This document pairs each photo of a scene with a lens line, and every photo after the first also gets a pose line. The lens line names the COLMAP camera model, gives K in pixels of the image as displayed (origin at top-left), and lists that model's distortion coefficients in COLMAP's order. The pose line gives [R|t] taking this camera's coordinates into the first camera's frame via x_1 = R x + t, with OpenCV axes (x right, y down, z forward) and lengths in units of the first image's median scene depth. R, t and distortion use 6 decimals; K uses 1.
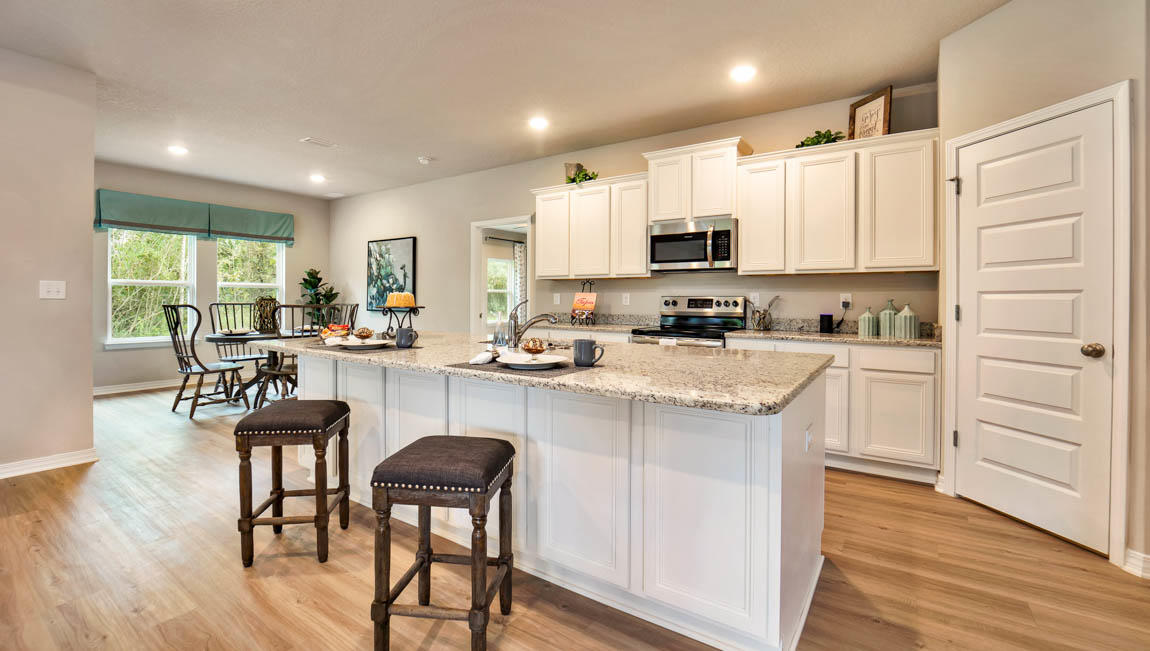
lens RADIAL K [[481.7, 0, 578.7], [0, 481.7, 313.3], [0, 0, 1]] dist [-0.000535, -0.000165]
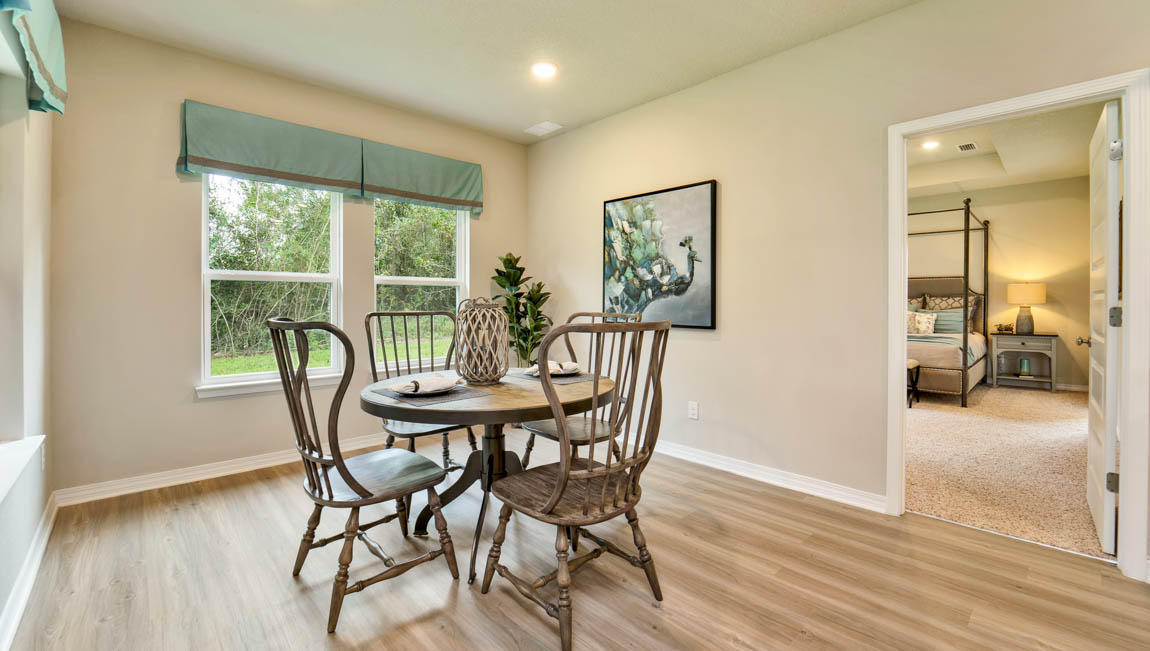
lens RADIAL K [[481.7, 0, 572.6], [0, 481.7, 322.7], [0, 0, 1]] dist [-0.000535, -0.000165]
pose [[0.973989, 0.005838, -0.226520, -0.353558], [-0.002210, 0.999865, 0.016268, -0.015882], [0.226585, -0.015344, 0.973871, 0.446867]]
